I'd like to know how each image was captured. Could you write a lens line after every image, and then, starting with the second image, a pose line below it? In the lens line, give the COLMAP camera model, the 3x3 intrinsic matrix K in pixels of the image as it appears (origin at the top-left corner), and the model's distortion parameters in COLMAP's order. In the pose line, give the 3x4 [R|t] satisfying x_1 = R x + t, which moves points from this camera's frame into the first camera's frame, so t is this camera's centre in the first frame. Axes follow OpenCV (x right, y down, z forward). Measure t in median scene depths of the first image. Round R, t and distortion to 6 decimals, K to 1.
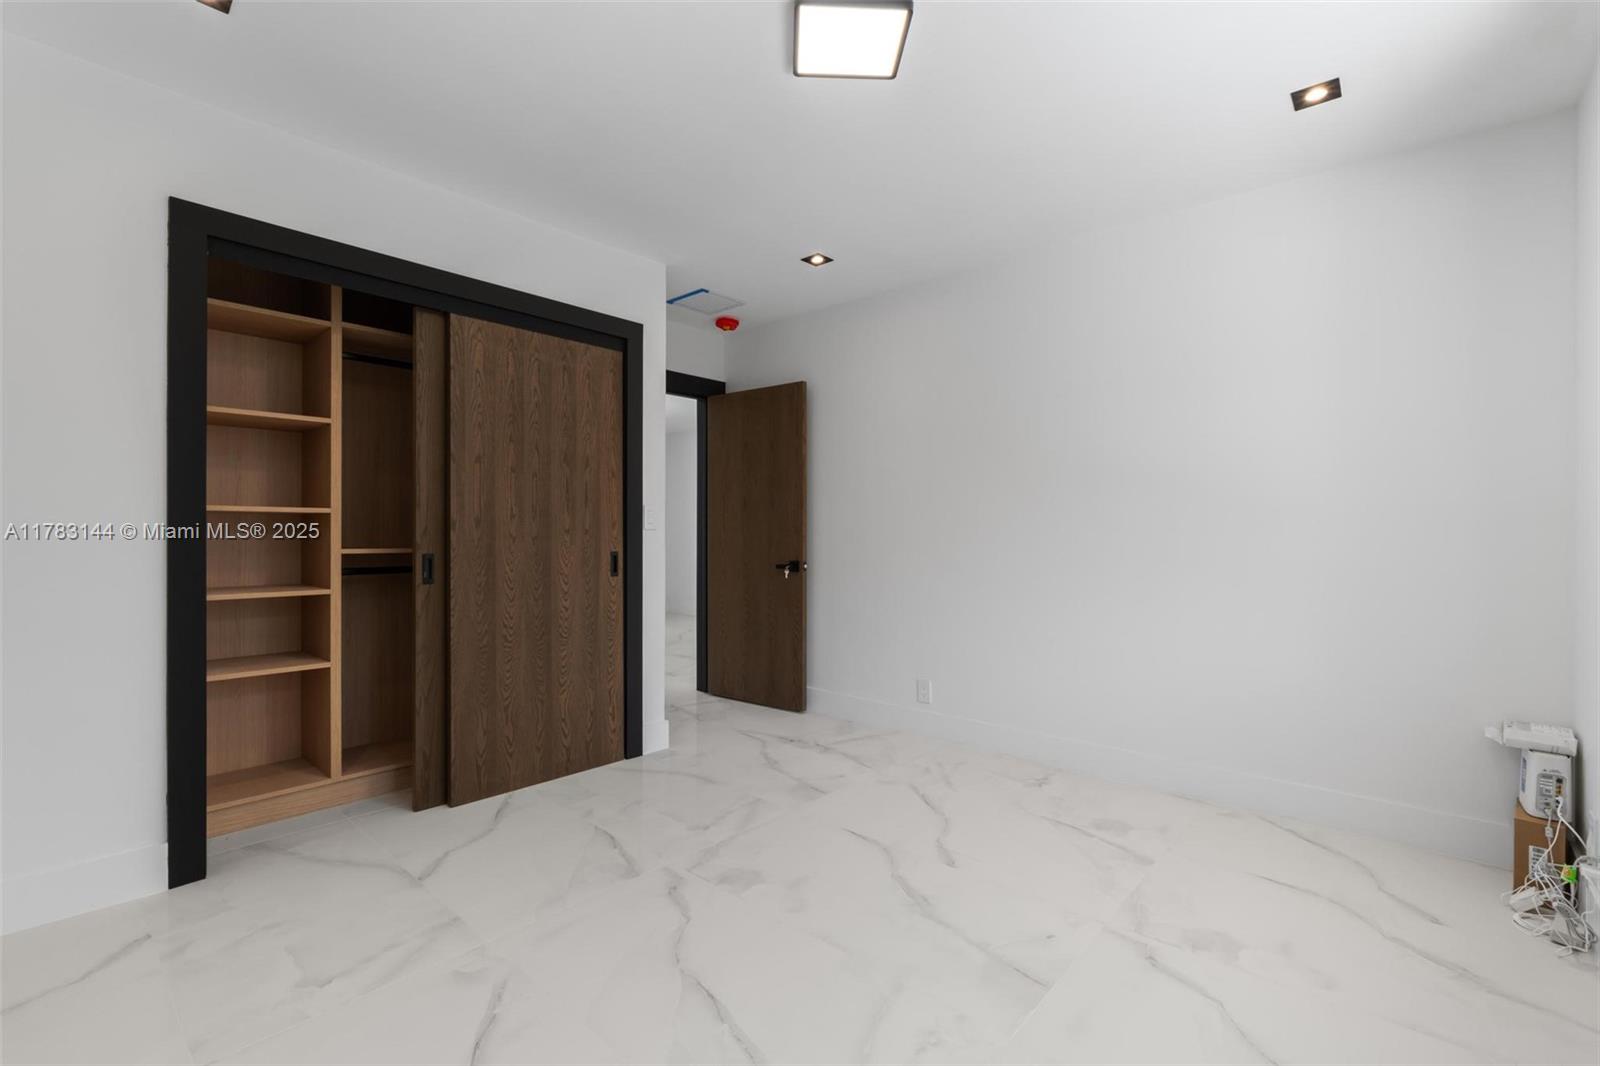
lens RADIAL K [[687.5, 0, 796.8], [0, 687.5, 532.7], [0, 0, 1]] dist [0.001459, -0.000907]
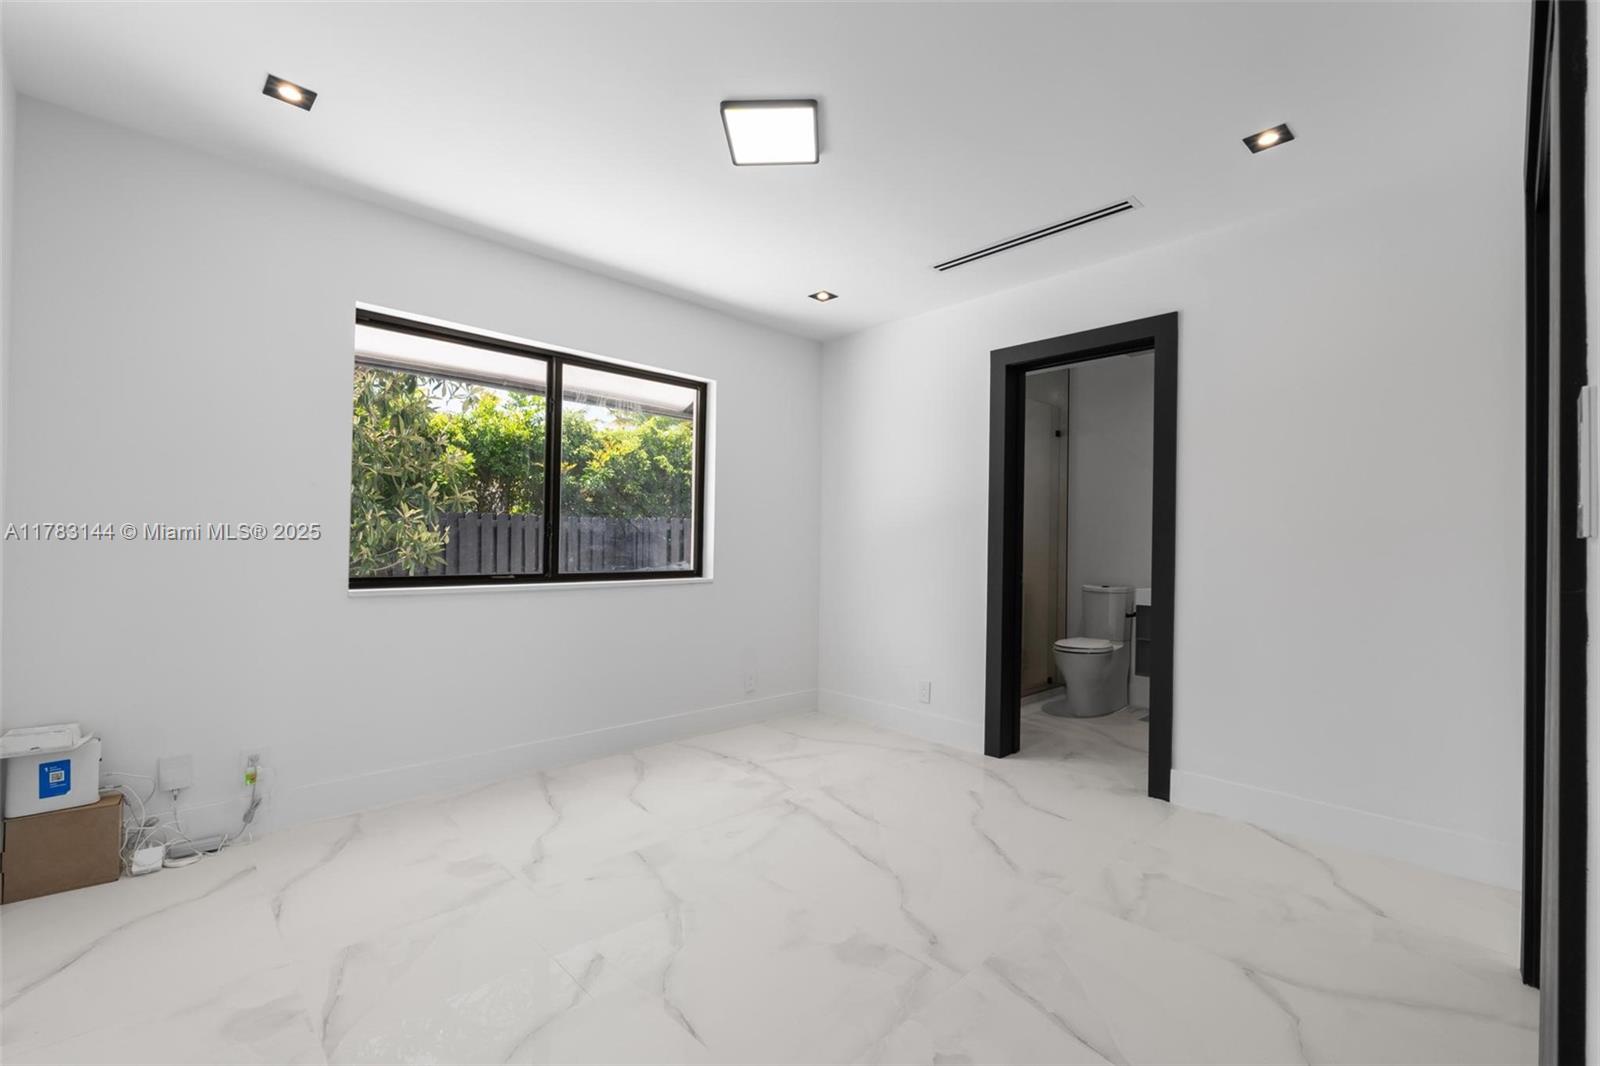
lens RADIAL K [[687.5, 0, 809.6], [0, 687.5, 536.8], [0, 0, 1]] dist [0.001459, -0.000907]
pose [[-0.998234, -0.017530, 0.056757, -0.061165], [-0.018277, 0.999753, -0.012669, 0.002337], [-0.056521, -0.013684, -0.998308, 1.967182]]
